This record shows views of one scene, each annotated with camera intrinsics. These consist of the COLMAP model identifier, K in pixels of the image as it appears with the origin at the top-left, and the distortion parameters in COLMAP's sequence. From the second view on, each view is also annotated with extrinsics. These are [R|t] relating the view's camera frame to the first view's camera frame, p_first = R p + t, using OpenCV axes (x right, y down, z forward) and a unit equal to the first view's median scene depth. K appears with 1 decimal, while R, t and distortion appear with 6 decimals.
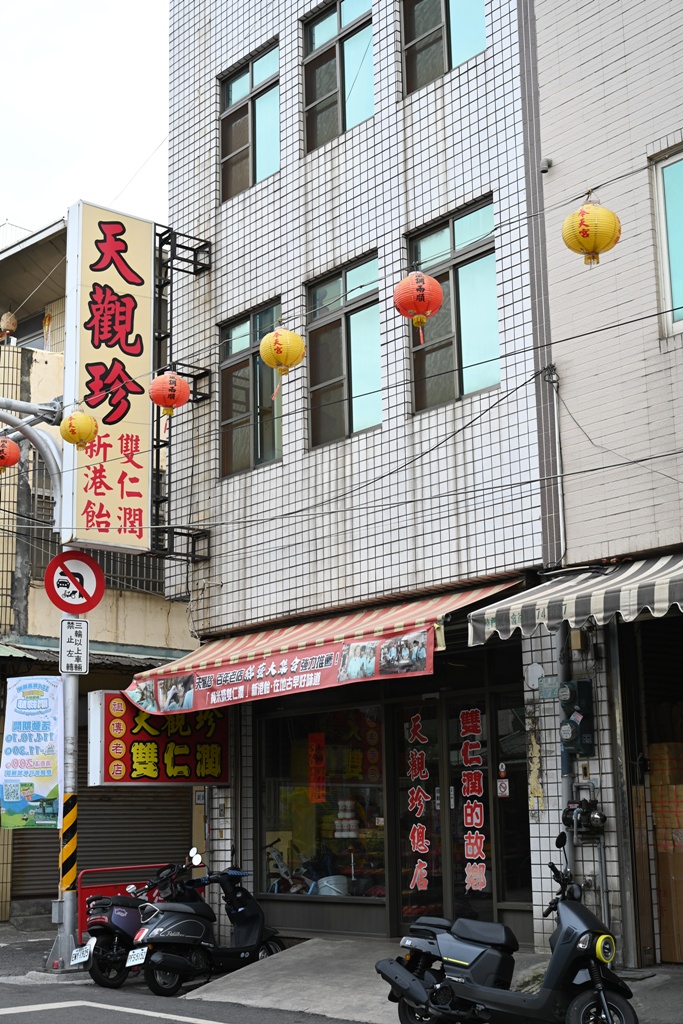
lens RADIAL K [[1413.8, 0, 341.2], [0, 1413.8, 513.9], [0, 0, 1]] dist [0.001125, 0.000000]
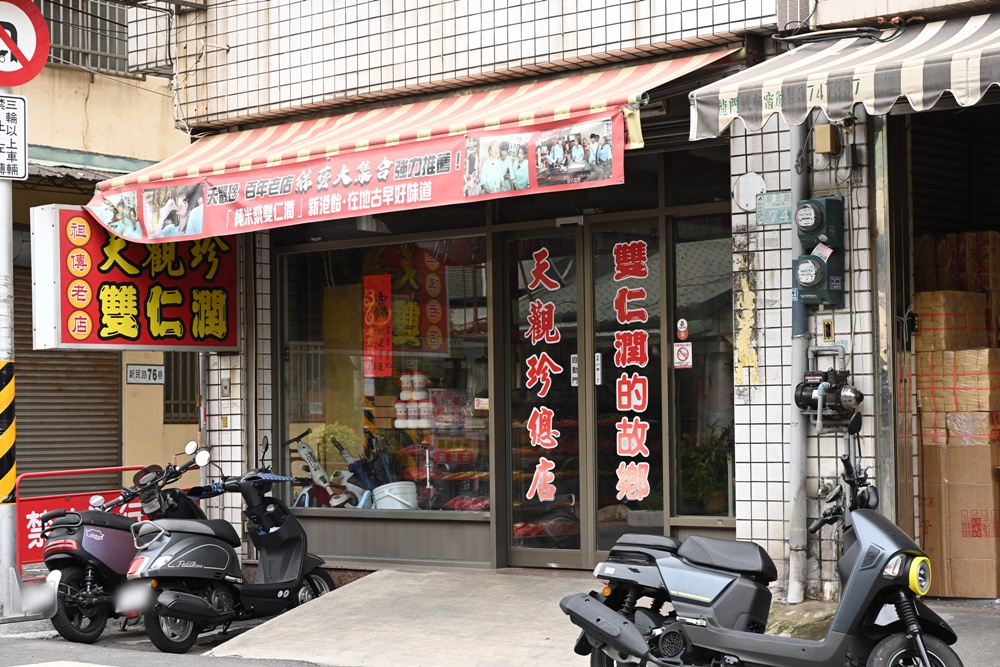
lens RADIAL K [[2021.5, 0, 499.9], [0, 2021.5, 333.0], [0, 0, 1]] dist [0.006179, 0.000000]
pose [[0.988781, 0.010809, 0.148979, -0.115880], [-0.035945, 0.985288, 0.167081, 0.022206], [-0.144981, -0.170561, 0.974623, 0.058395]]
